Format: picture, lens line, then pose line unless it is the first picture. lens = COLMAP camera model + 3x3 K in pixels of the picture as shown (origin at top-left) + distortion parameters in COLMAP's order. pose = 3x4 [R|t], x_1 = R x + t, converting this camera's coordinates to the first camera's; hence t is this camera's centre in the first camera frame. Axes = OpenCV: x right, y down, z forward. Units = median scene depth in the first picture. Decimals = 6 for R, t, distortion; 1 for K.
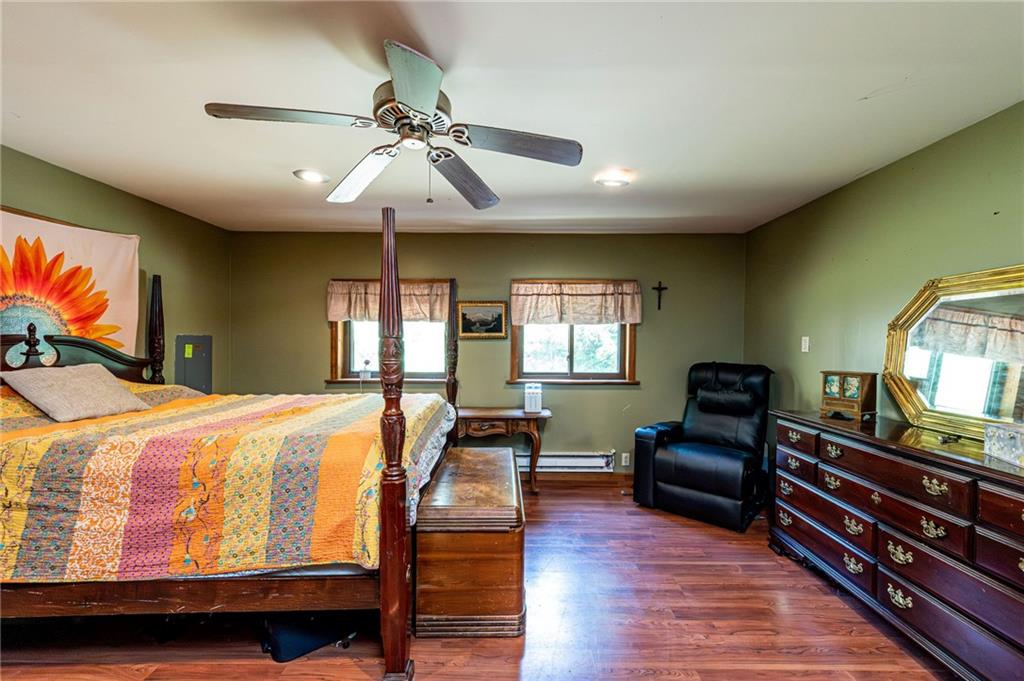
lens RADIAL K [[430.4, 0, 515.0], [0, 430.4, 342.7], [0, 0, 1]] dist [-0.001047, 0.000122]
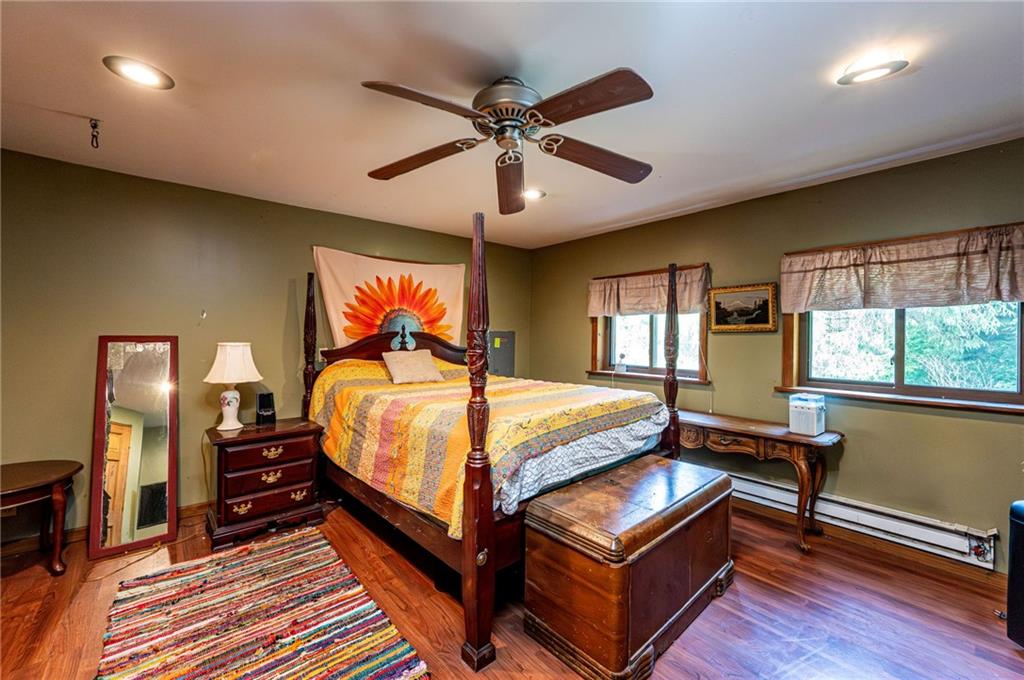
lens RADIAL K [[414.7, 0, 509.4], [0, 414.7, 327.1], [0, 0, 1]] dist [0.000230, 0.000324]
pose [[0.636709, -0.017316, -0.770910, 0.265893], [-0.002136, 0.999704, -0.024219, 0.001613], [0.771102, 0.017067, 0.636483, 0.182988]]
